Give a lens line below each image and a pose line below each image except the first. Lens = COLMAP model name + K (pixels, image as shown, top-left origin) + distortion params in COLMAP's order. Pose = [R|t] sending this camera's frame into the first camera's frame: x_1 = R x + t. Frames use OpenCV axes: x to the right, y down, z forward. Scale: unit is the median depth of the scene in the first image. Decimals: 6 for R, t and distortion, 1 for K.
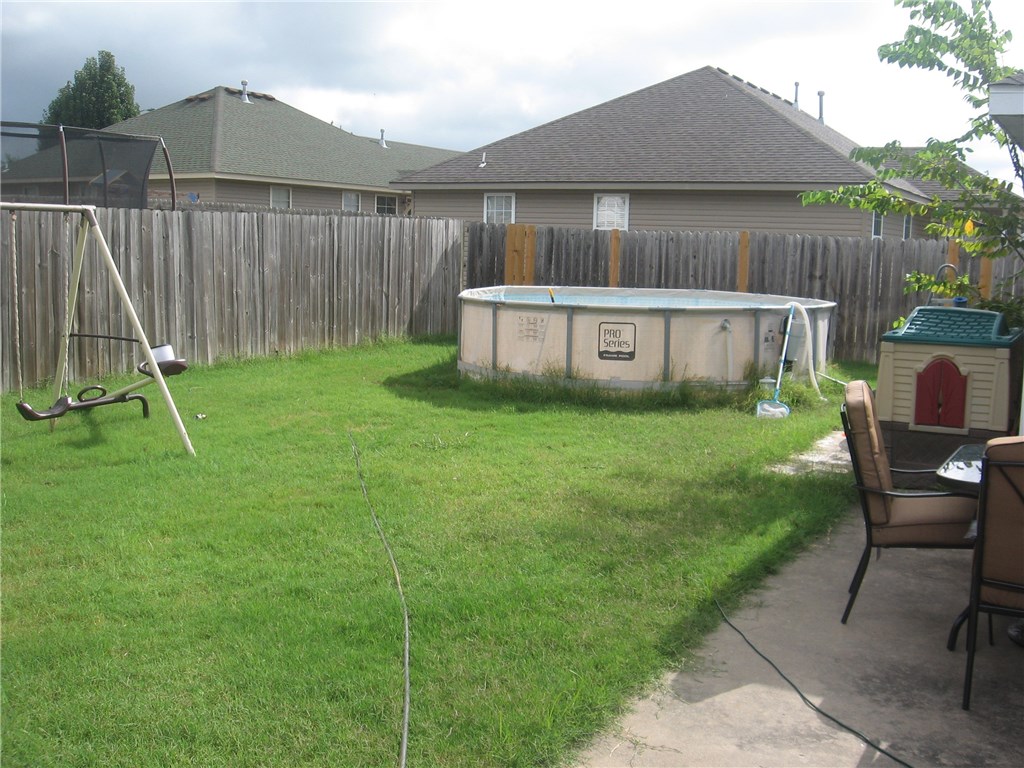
lens RADIAL K [[1072.0, 0, 511.2], [0, 1072.0, 384.3], [0, 0, 1]] dist [-0.109209, 0.000000]
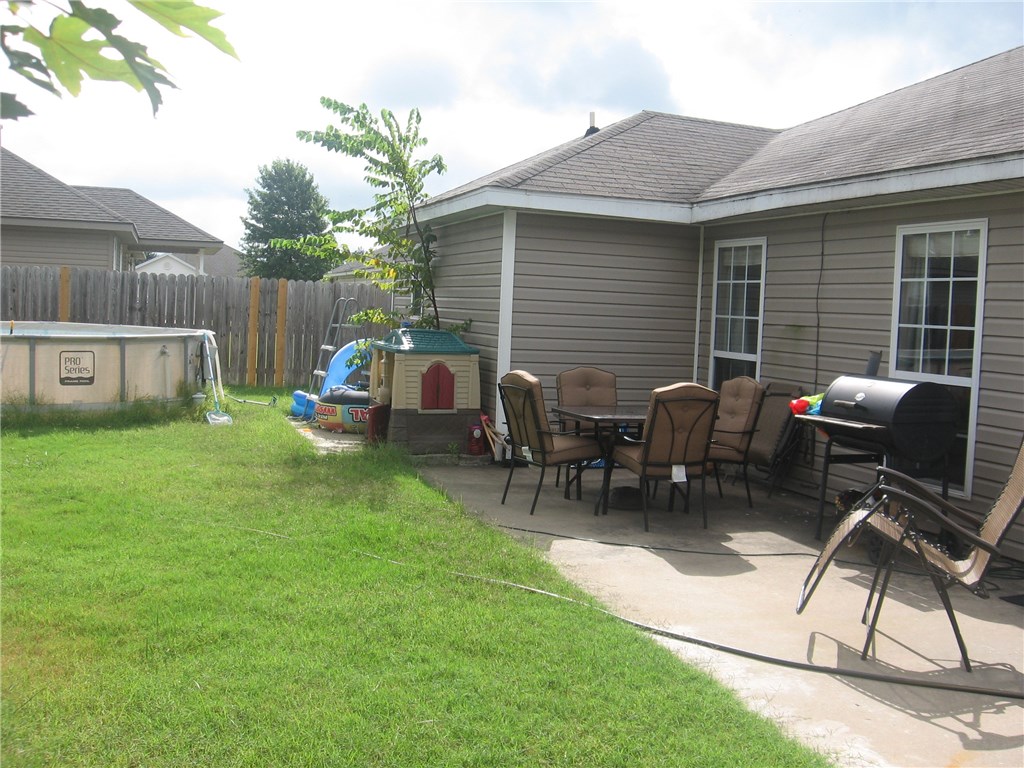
lens RADIAL K [[1072.0, 0, 514.5], [0, 1072.0, 381.2], [0, 0, 1]] dist [-0.109209, 0.000000]
pose [[0.675478, -0.046936, 0.735885, -0.390850], [0.070906, 0.997482, -0.001463, 0.006646], [-0.733963, 0.053167, 0.677105, -0.058931]]
